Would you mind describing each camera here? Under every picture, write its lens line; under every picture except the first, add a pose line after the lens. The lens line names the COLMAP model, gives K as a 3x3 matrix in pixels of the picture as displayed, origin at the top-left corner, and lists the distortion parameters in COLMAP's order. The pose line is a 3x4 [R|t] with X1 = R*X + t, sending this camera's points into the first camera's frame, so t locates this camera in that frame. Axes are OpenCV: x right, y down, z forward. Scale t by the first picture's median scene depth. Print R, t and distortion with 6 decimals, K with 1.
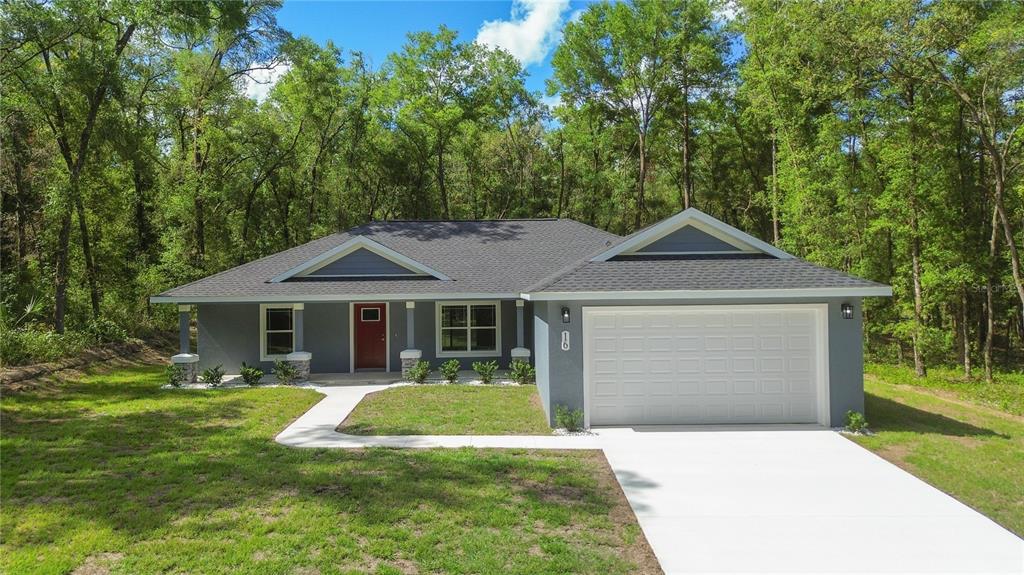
lens RADIAL K [[734.0, 0, 506.8], [0, 734.0, 283.3], [0, 0, 1]] dist [0.038721, 0.003864]
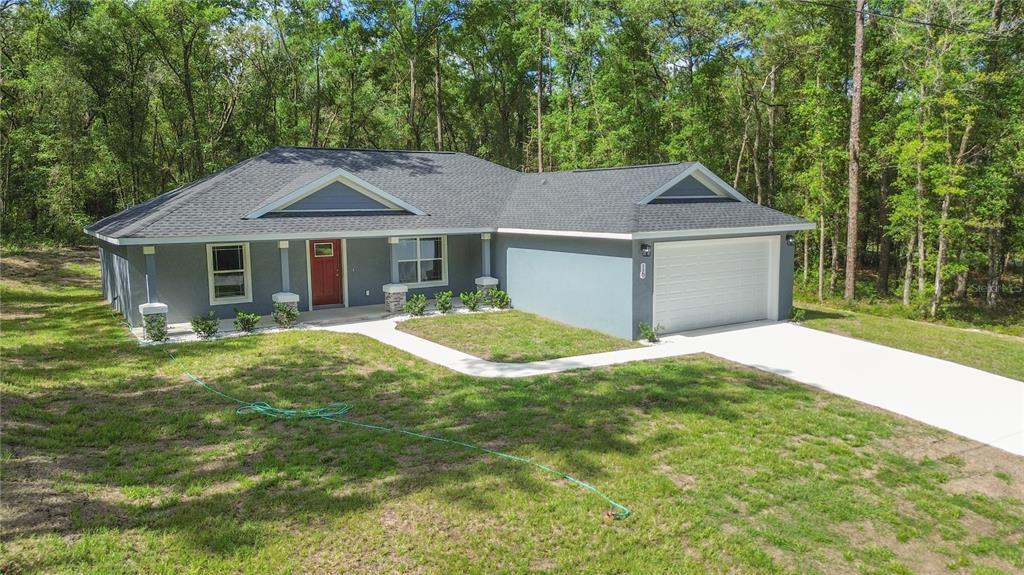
lens RADIAL K [[725.2, 0, 512.0], [0, 725.2, 287.5], [0, 0, 1]] dist [0.042064, -0.004330]
pose [[0.844817, -0.059298, 0.531759, -0.541739], [-0.006500, 0.992629, 0.121017, -0.028559], [-0.535015, -0.105693, 0.838205, 0.063721]]
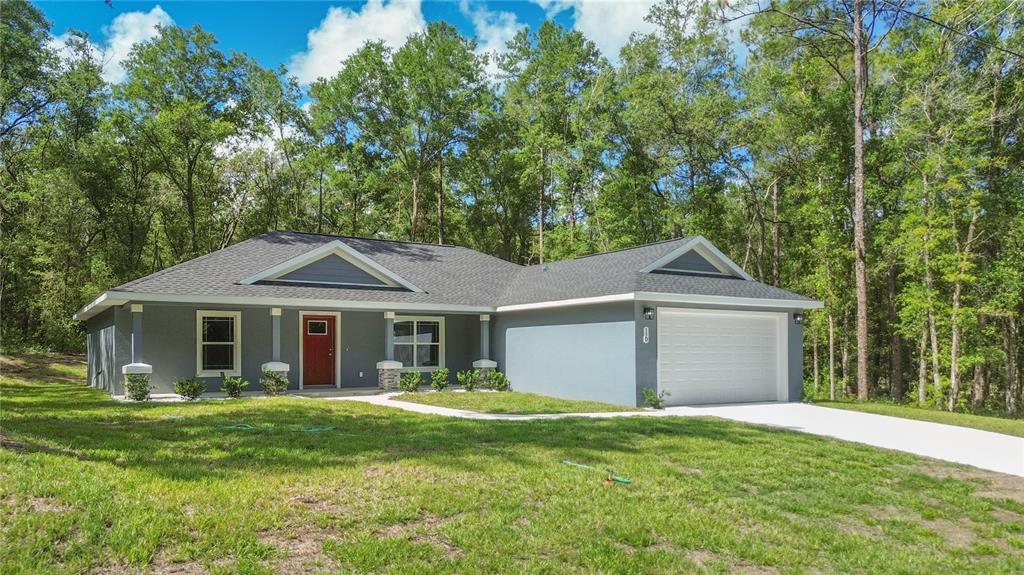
lens RADIAL K [[745.1, 0, 512.1], [0, 745.1, 351.0], [0, 0, 1]] dist [0.044358, -0.002126]
pose [[0.846444, 0.012076, 0.532341, -0.536232], [-0.013853, 0.999904, -0.000657, 0.077419], [-0.532297, -0.006818, 0.846530, 0.062266]]
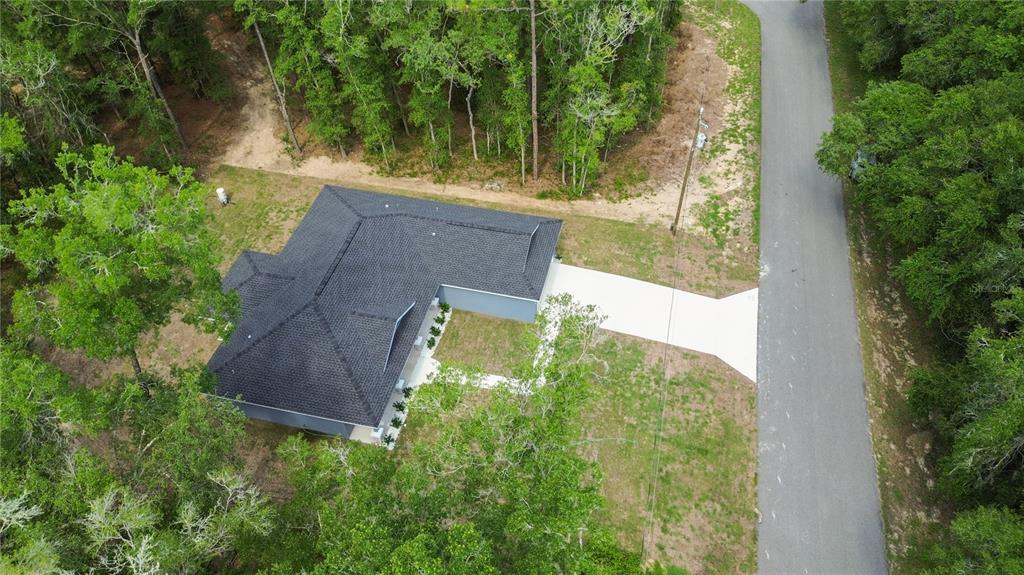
lens RADIAL K [[725.2, 0, 512.0], [0, 725.2, 287.5], [0, 0, 1]] dist [0.042064, -0.004330]
pose [[0.258891, -0.715244, 0.649155, -1.294820], [0.014013, 0.674778, 0.737887, -1.518726], [-0.965805, -0.181936, 0.184717, 0.395737]]
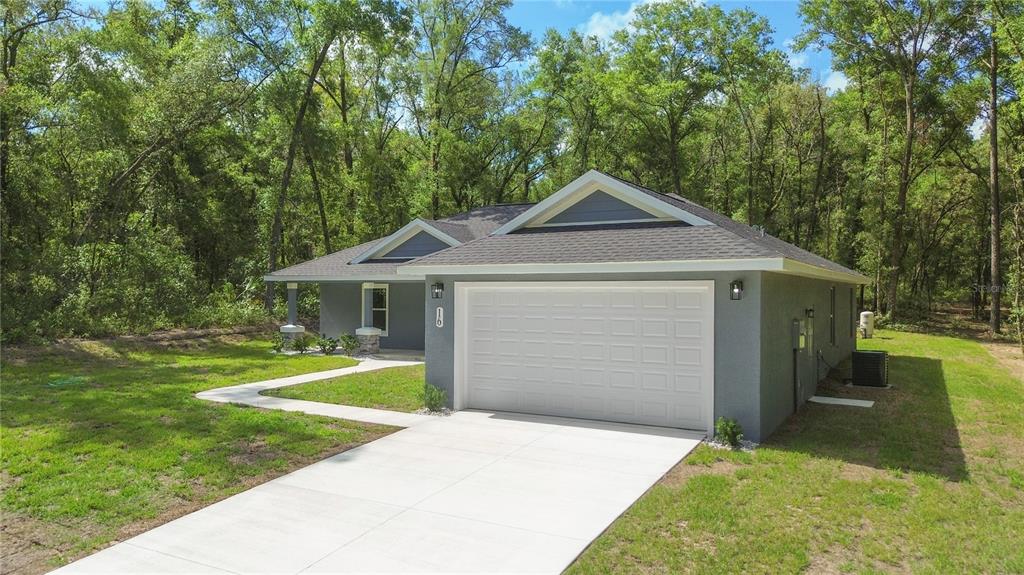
lens RADIAL K [[756.8, 0, 516.7], [0, 756.8, 291.2], [0, 0, 1]] dist [0.039376, -0.004433]
pose [[0.870220, 0.014978, -0.492436, 0.465880], [-0.006761, 0.999807, 0.018462, 0.018089], [0.492617, -0.012736, 0.870153, 0.134875]]
